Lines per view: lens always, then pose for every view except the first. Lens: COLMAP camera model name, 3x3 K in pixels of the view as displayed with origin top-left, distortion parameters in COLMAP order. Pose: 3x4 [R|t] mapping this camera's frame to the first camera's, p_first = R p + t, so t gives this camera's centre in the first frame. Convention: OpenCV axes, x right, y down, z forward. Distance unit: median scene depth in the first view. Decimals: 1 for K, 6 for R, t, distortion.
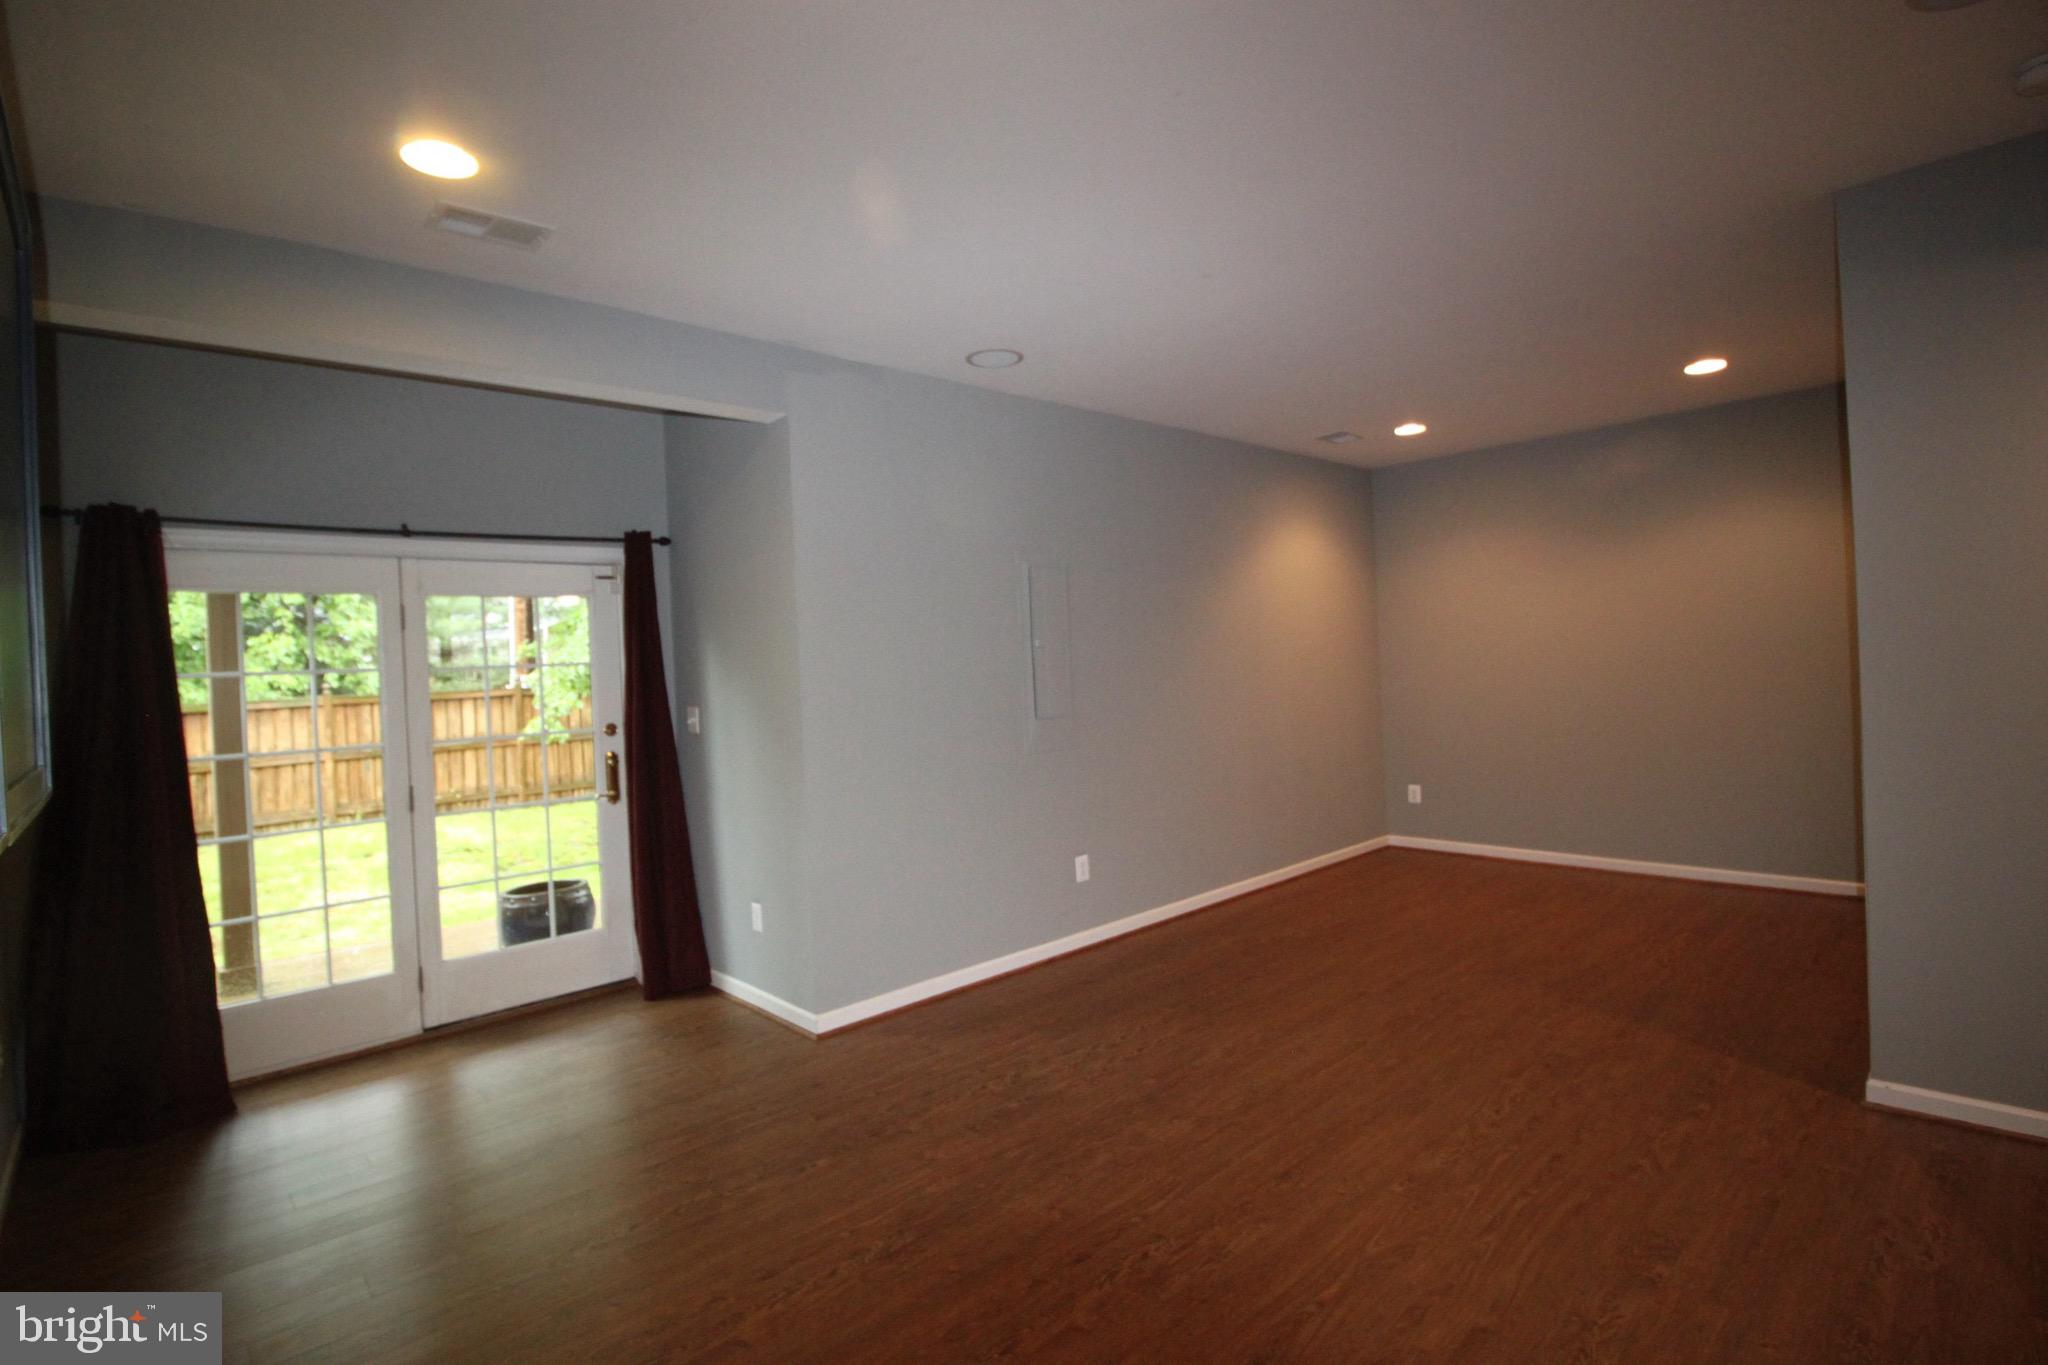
lens RADIAL K [[954.4, 0, 1018.2], [0, 954.4, 671.2], [0, 0, 1]] dist [-0.008831, -0.001212]
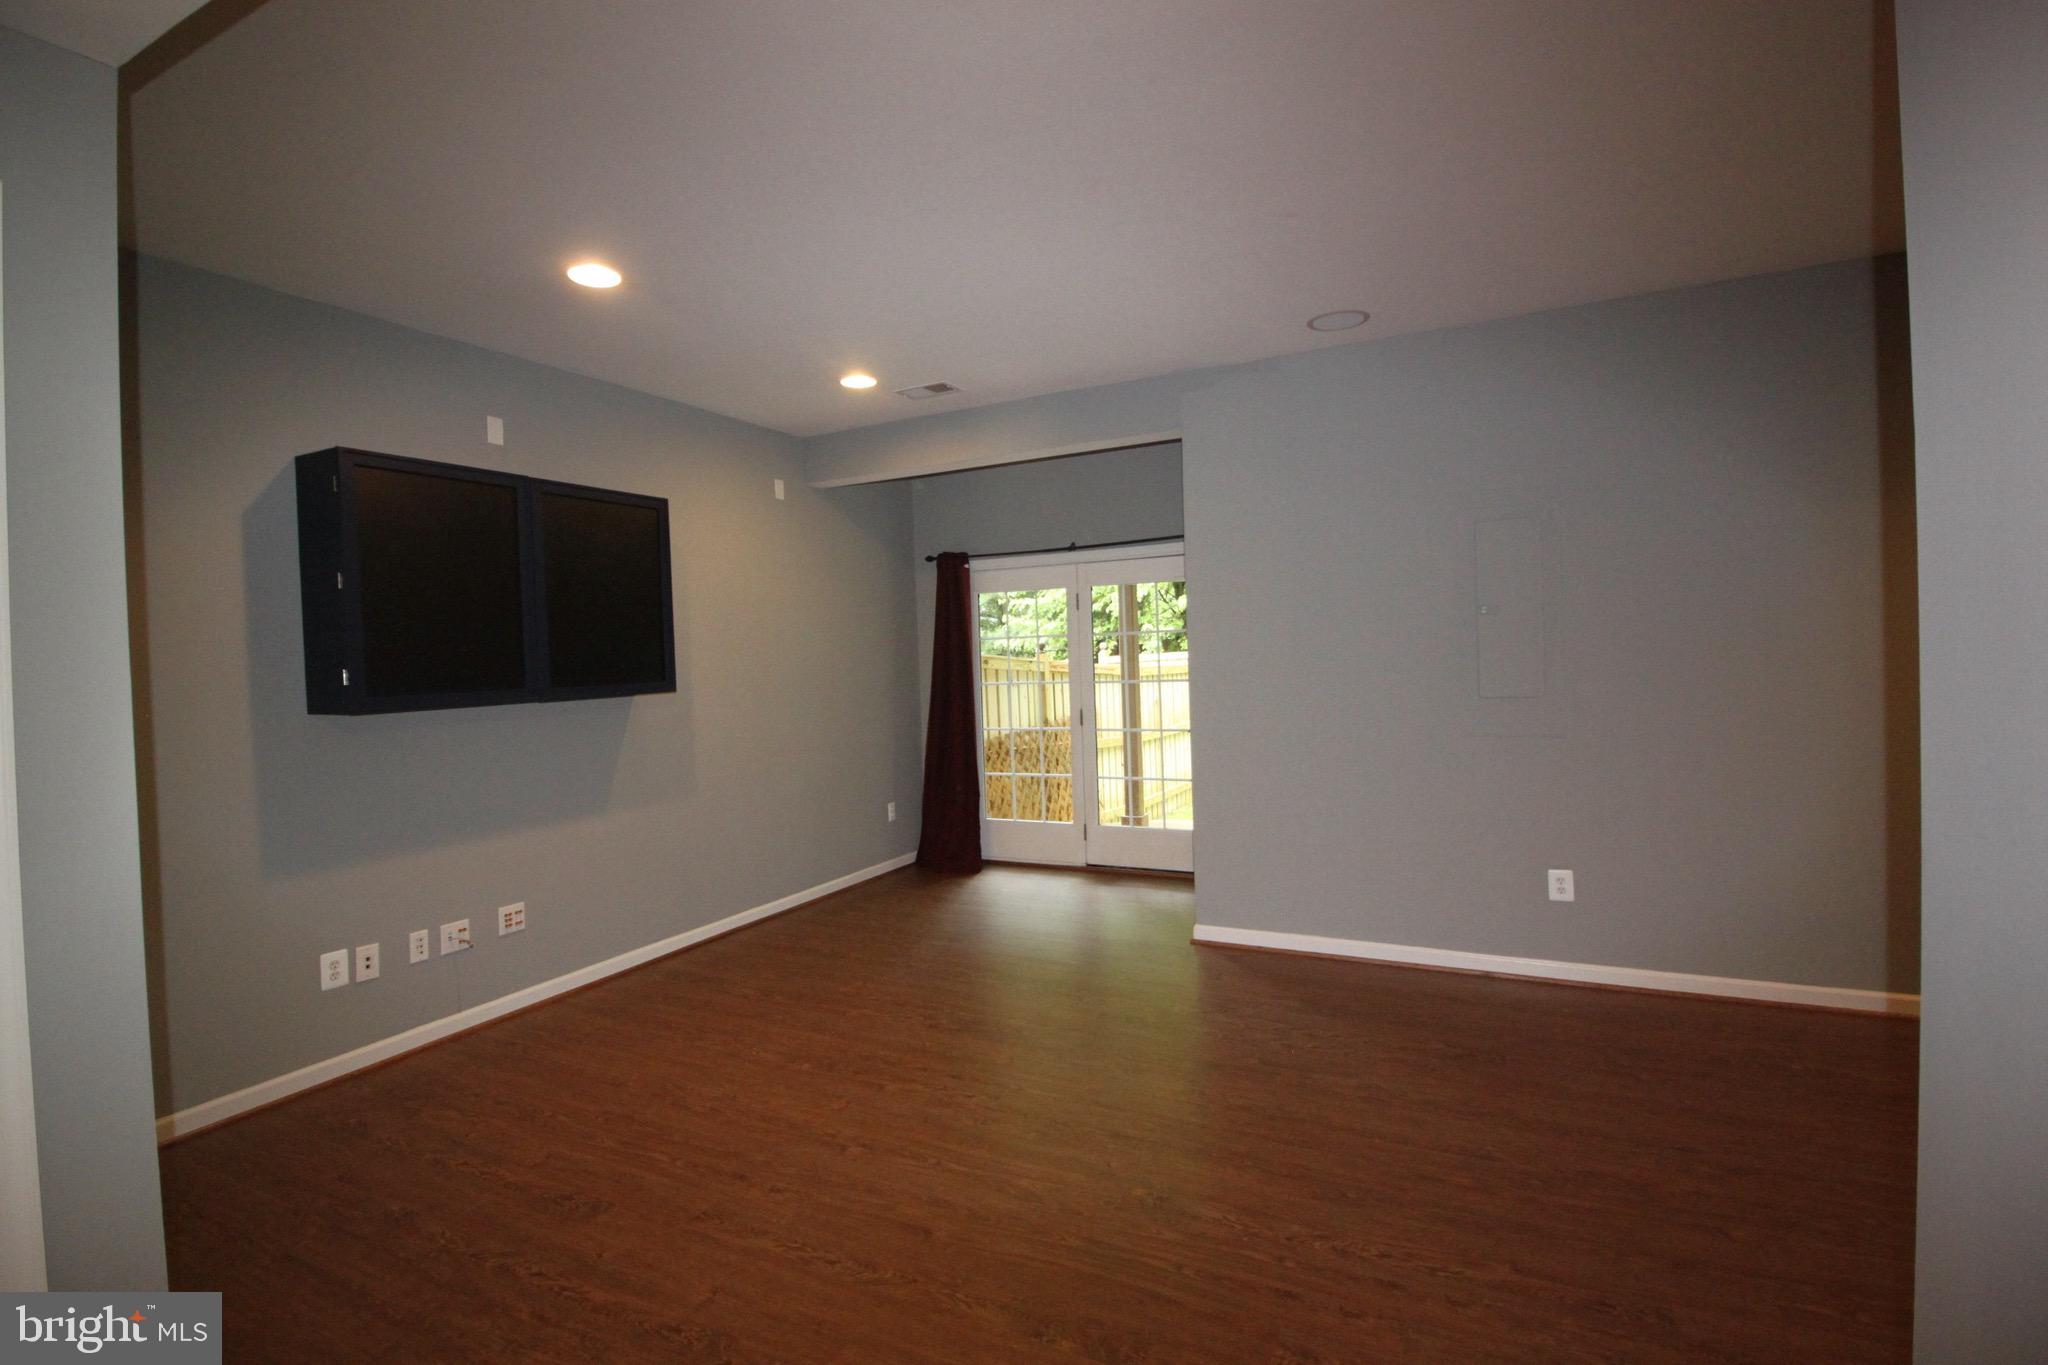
lens RADIAL K [[954.4, 0, 1021.8], [0, 954.4, 683.8], [0, 0, 1]] dist [-0.008831, -0.001212]
pose [[0.350606, 0.053920, -0.934970, 0.912247], [0.009507, 0.998085, 0.061124, -0.022430], [0.936475, -0.030319, 0.349422, 0.420186]]
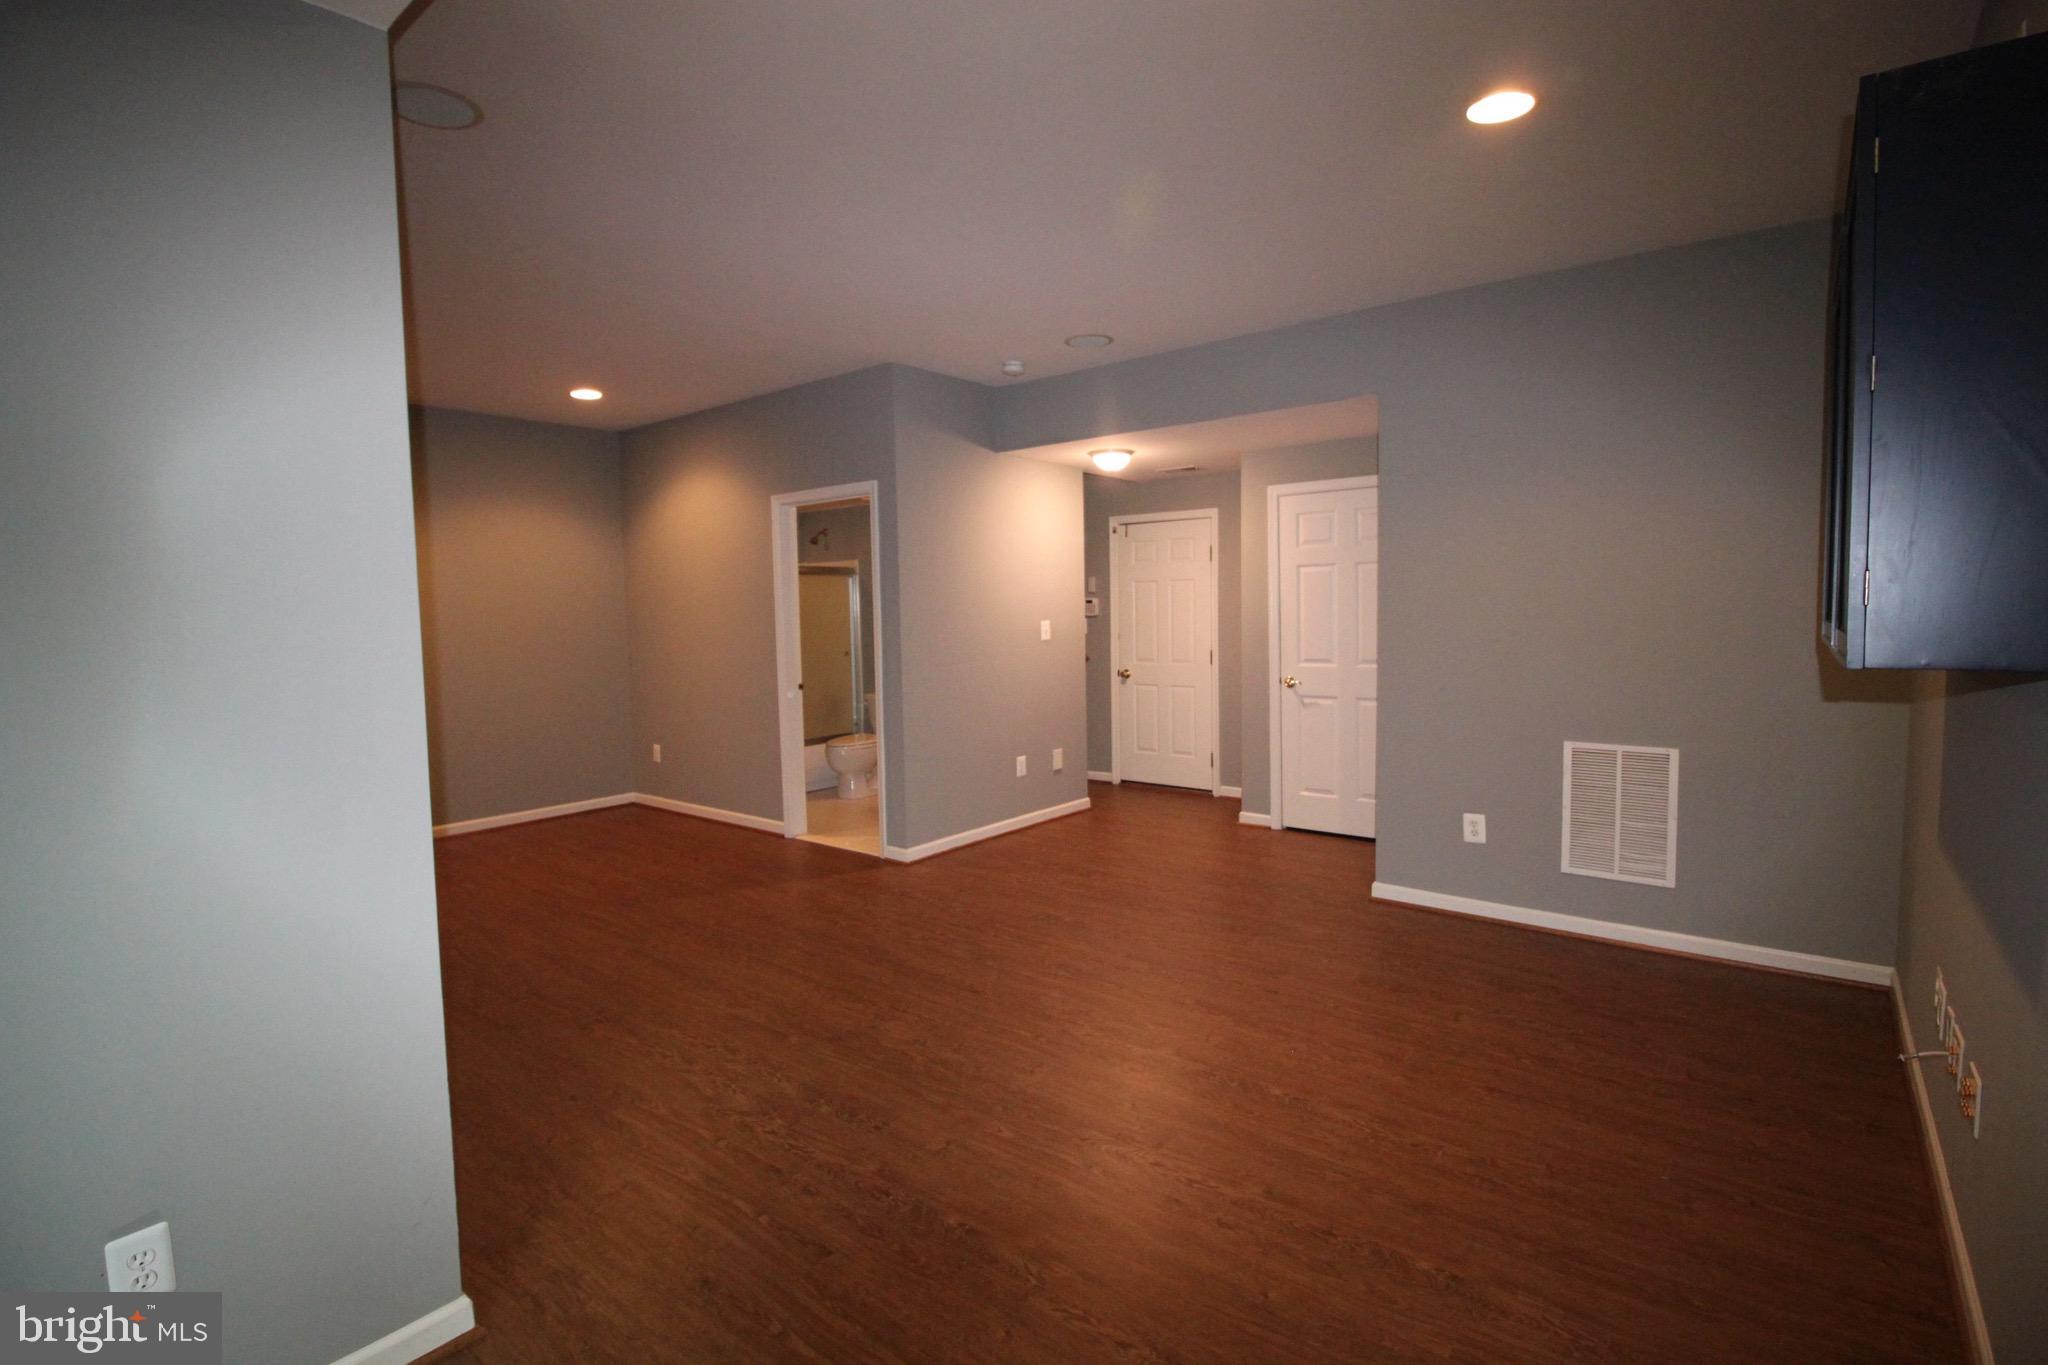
lens RADIAL K [[954.4, 0, 1018.3], [0, 954.4, 680.8], [0, 0, 1]] dist [-0.008831, -0.001212]
pose [[-0.137802, -0.026049, 0.990117, -0.788629], [0.034171, 0.998934, 0.031036, 0.046256], [-0.989870, 0.038110, -0.136765, 0.849488]]
